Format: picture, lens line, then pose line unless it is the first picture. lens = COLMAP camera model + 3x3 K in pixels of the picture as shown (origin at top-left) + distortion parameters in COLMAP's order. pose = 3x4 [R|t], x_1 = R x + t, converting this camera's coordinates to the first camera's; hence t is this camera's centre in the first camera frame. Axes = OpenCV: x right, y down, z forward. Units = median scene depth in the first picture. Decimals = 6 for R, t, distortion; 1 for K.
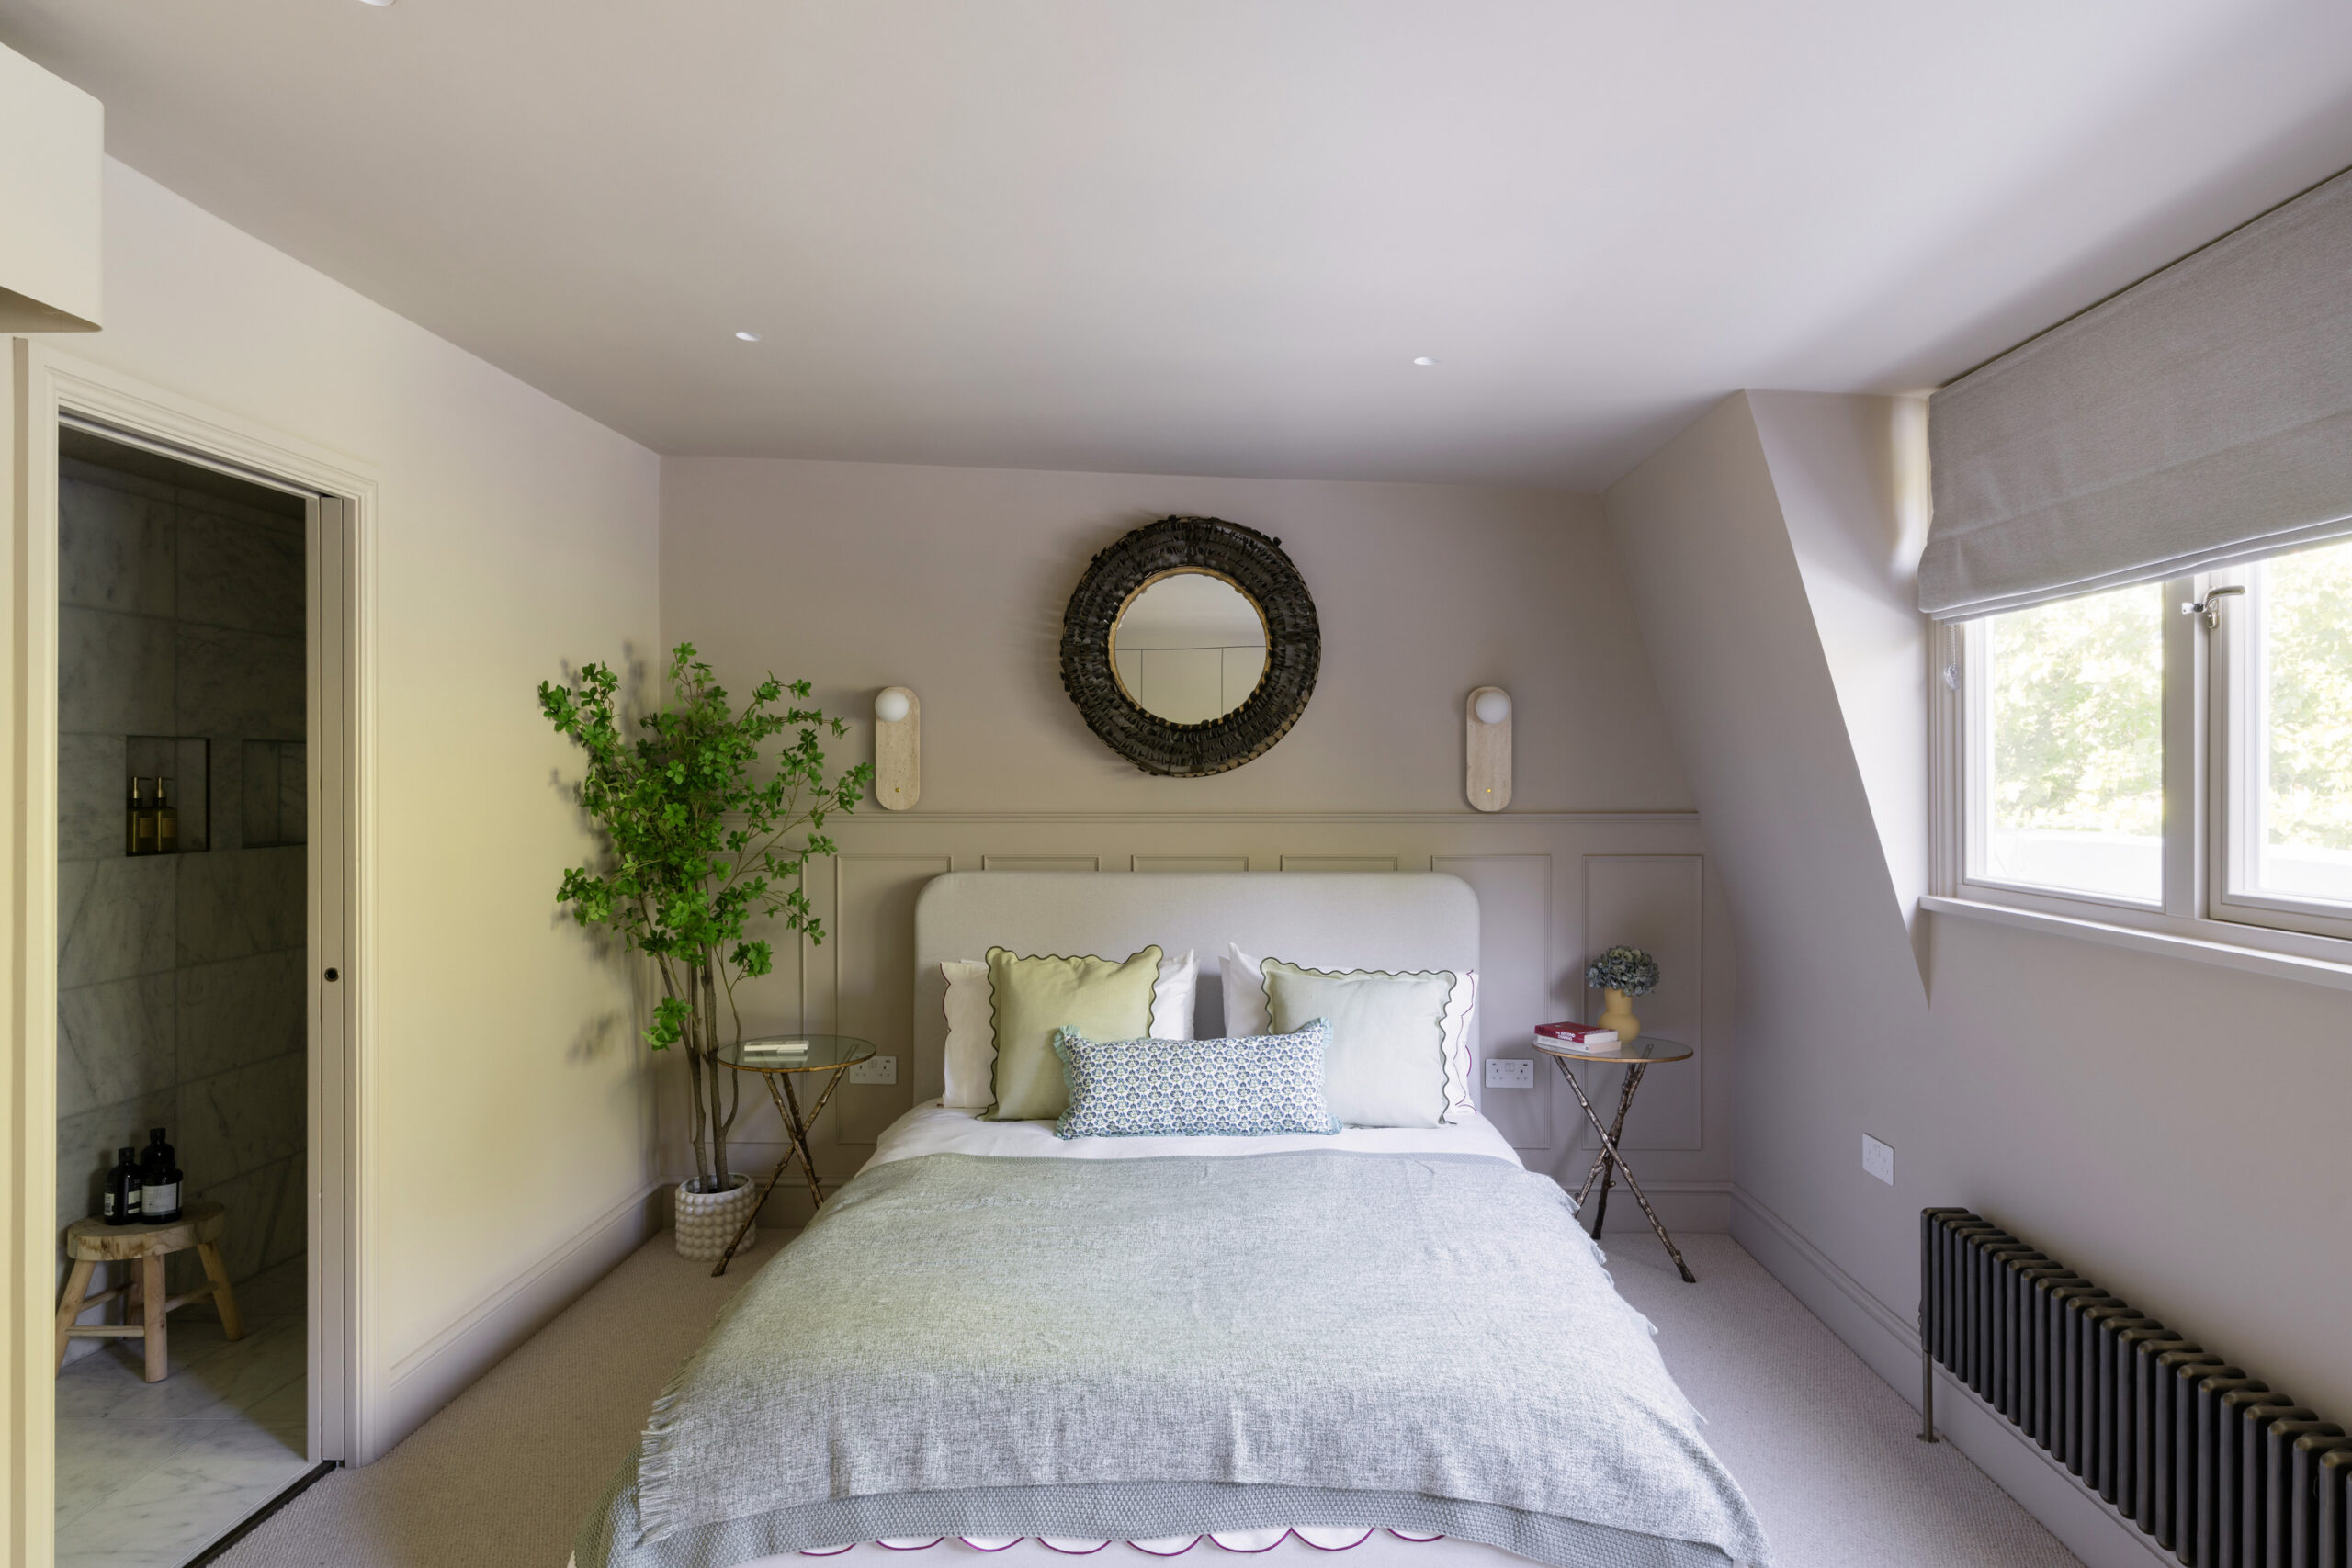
lens RADIAL K [[1340.8, 0, 1175.1], [0, 1340.8, 784.1], [0, 0, 1]] dist [-0.002925, -0.000461]
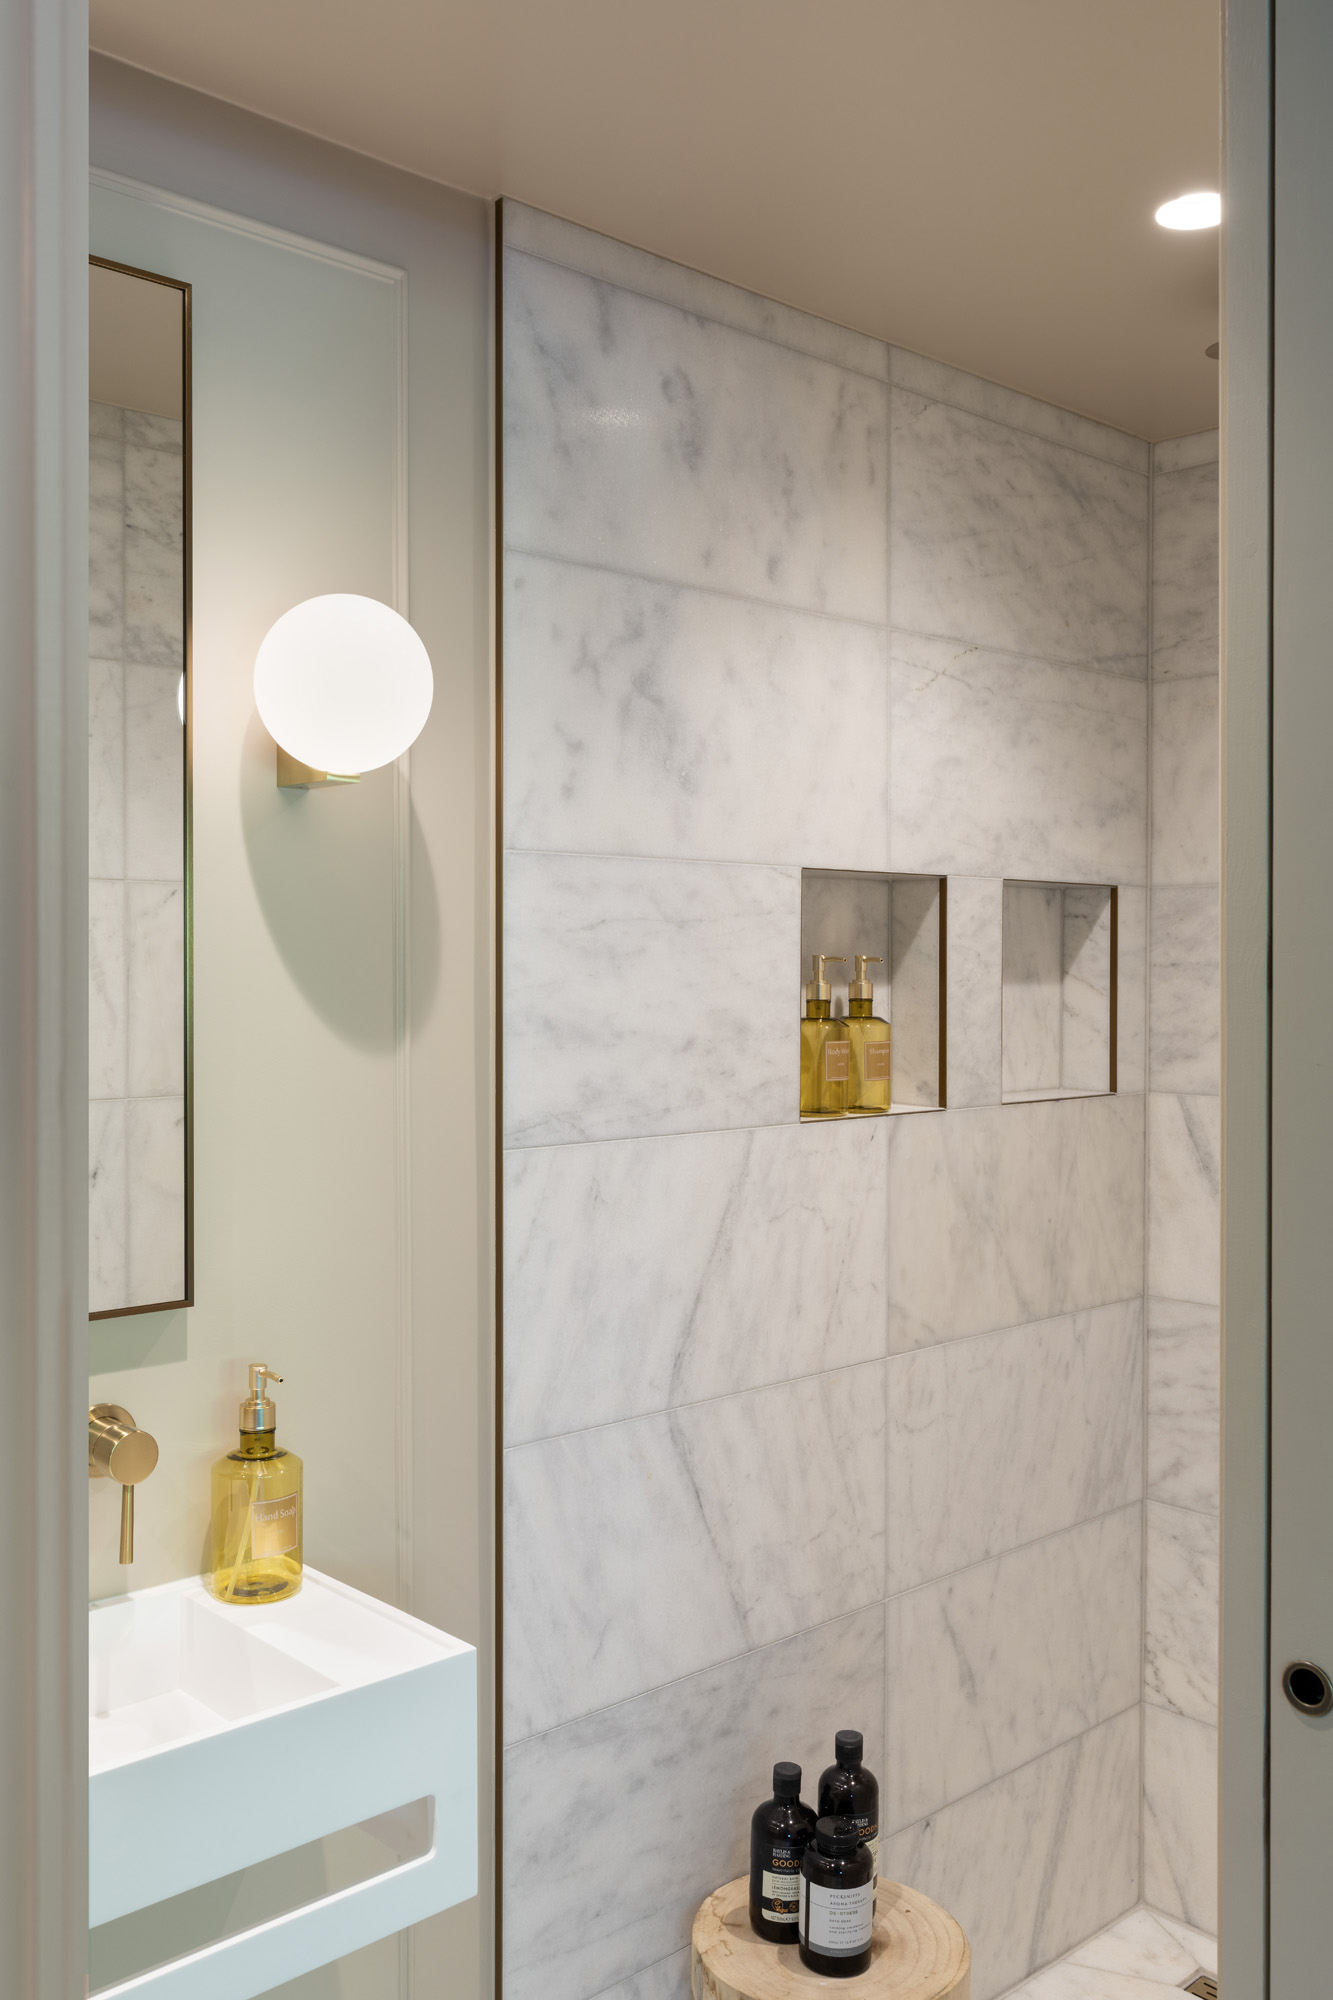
lens RADIAL K [[1676.3, 0, 665.6], [0, 1676.3, 995.9], [0, 0, 1]] dist [-0.003349, -0.000483]
pose [[0.703394, 0.008835, -0.710745, -0.378668], [0.000032, 0.999922, 0.012461, 0.001672], [0.710800, -0.008788, 0.703339, 0.525426]]
